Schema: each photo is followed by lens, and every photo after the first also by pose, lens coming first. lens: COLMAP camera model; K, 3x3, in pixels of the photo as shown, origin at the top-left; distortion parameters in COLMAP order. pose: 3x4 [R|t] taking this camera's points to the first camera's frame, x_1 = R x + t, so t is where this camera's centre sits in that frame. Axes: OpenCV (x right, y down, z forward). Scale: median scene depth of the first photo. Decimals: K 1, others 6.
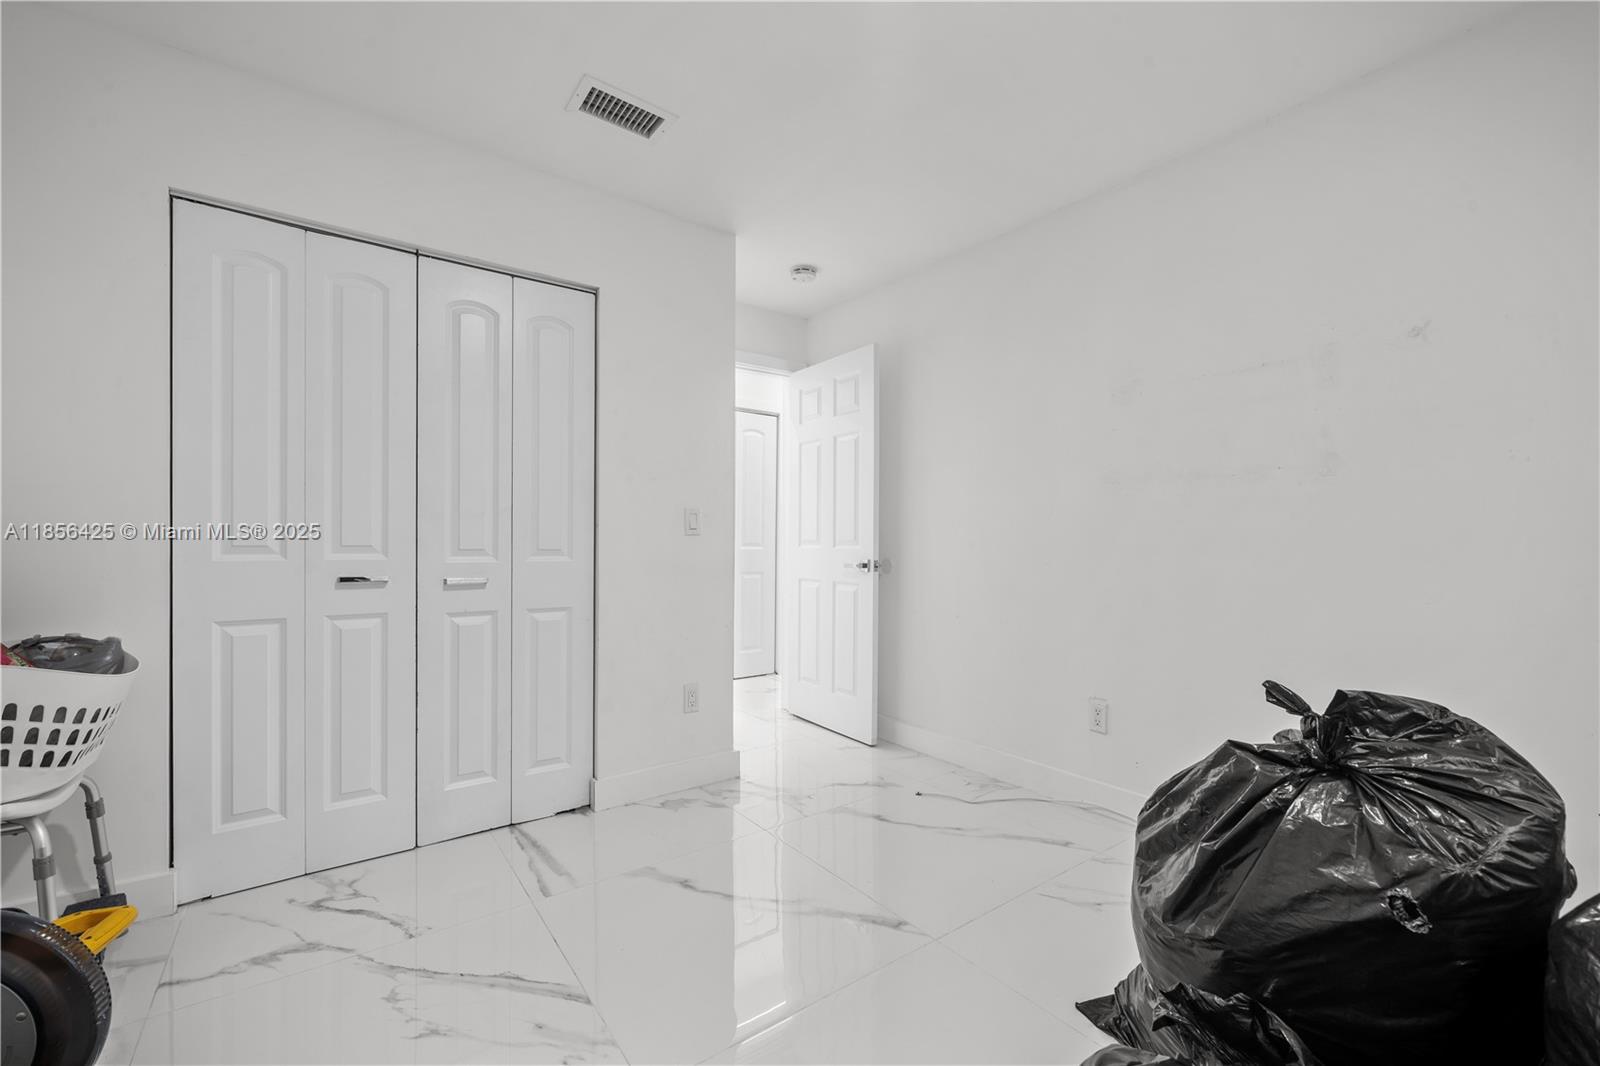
lens RADIAL K [[652.7, 0, 794.6], [0, 652.7, 533.0], [0, 0, 1]] dist [-0.002087, 0.000200]
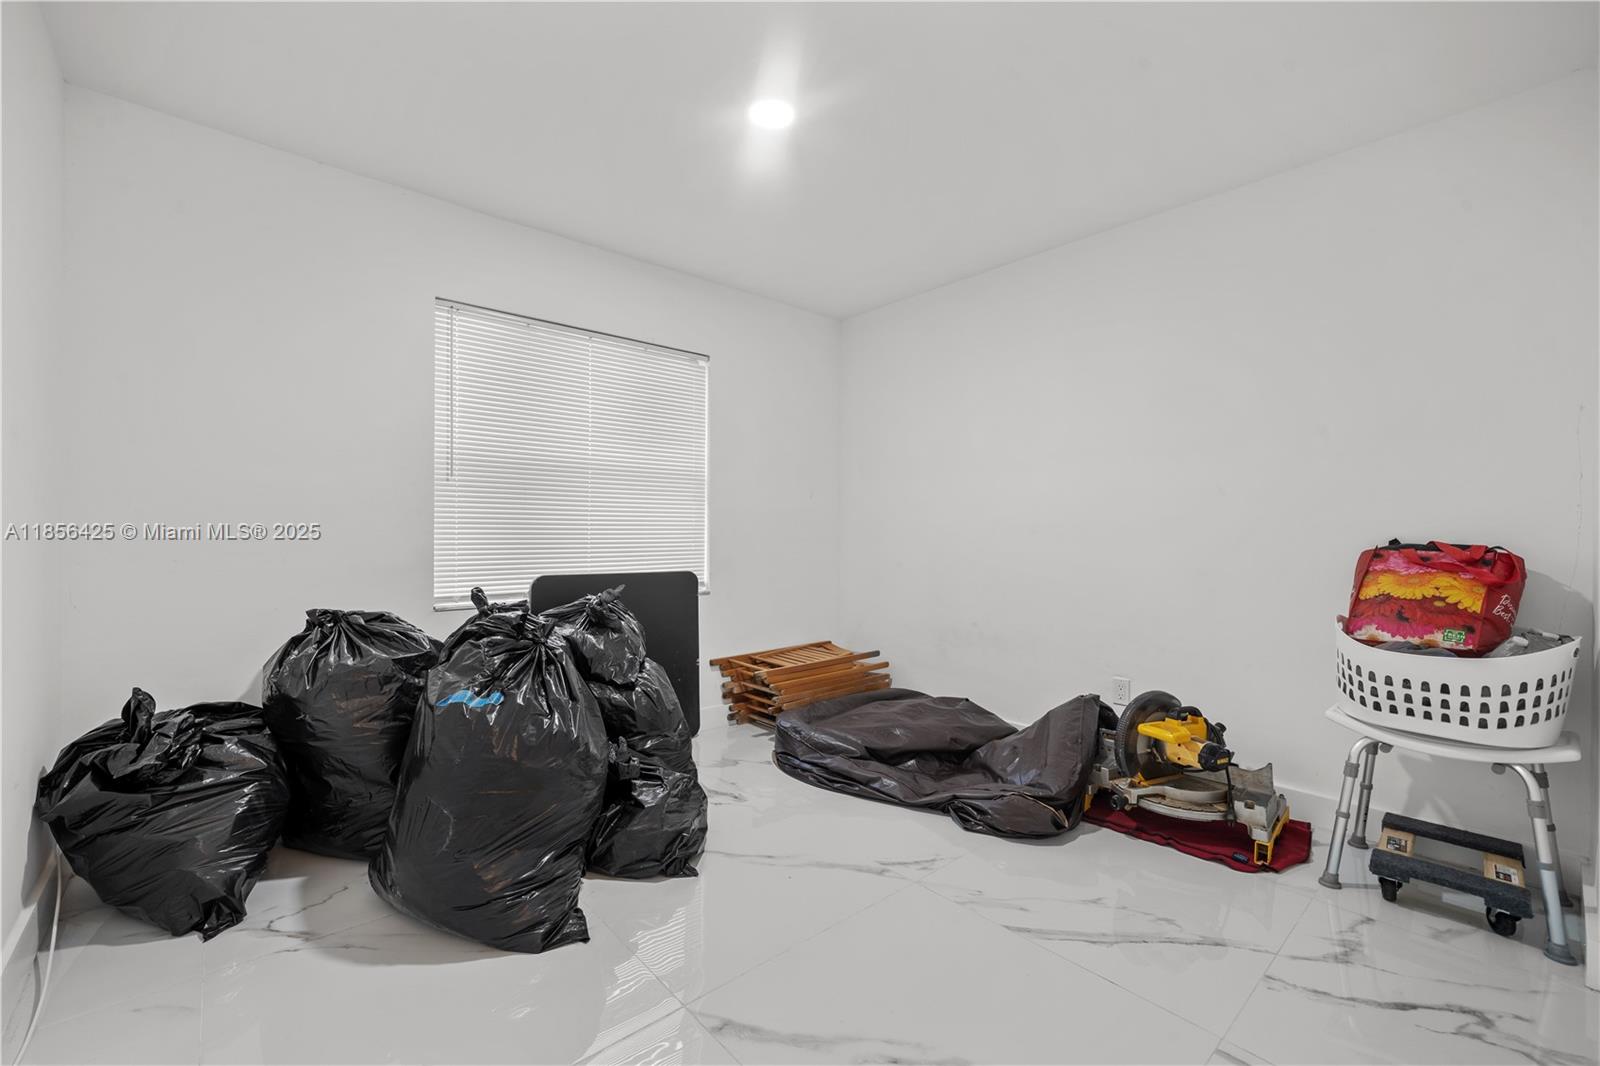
lens RADIAL K [[652.7, 0, 799.1], [0, 652.7, 532.9], [0, 0, 1]] dist [-0.002087, 0.000200]
pose [[-0.993900, -0.013889, -0.109405, 0.130320], [-0.012329, 0.999813, -0.014928, 0.020570], [0.109592, -0.013489, -0.993885, 1.440057]]
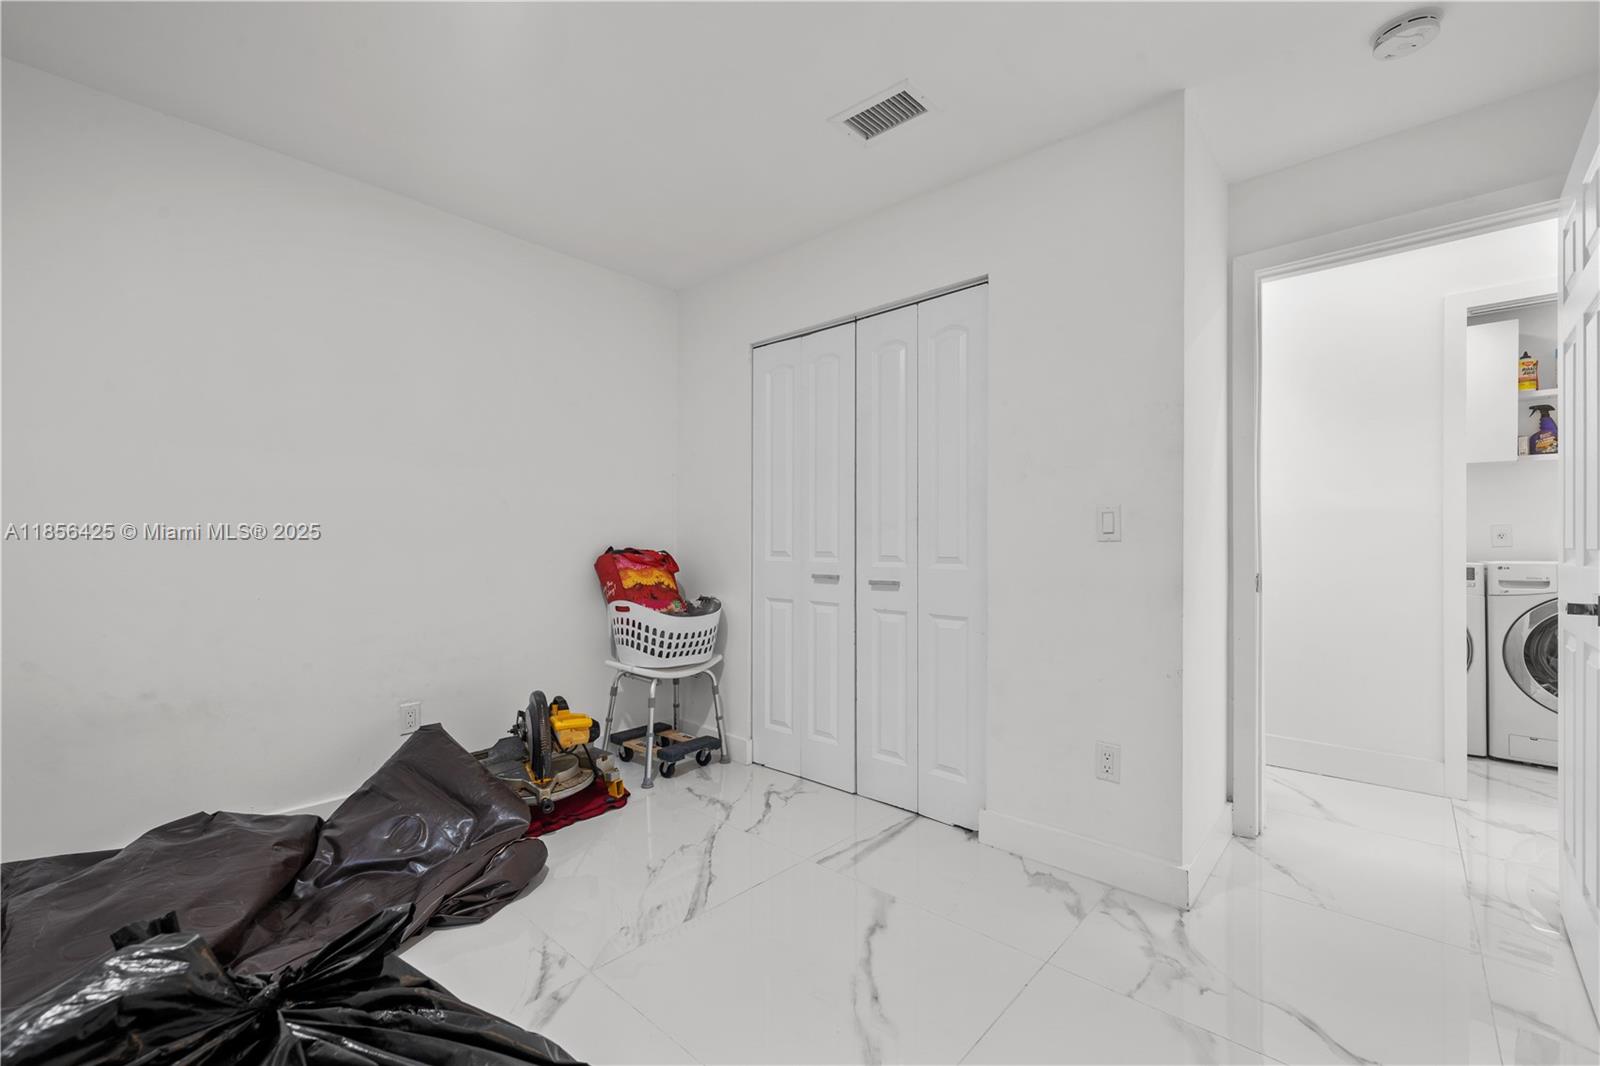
lens RADIAL K [[652.7, 0, 786.3], [0, 652.7, 534.9], [0, 0, 1]] dist [-0.002087, 0.000200]
pose [[0.197902, -0.018963, -0.980038, 0.641834], [0.010177, 0.999799, -0.017290, 0.005702], [0.980169, -0.006552, 0.198055, 0.636878]]
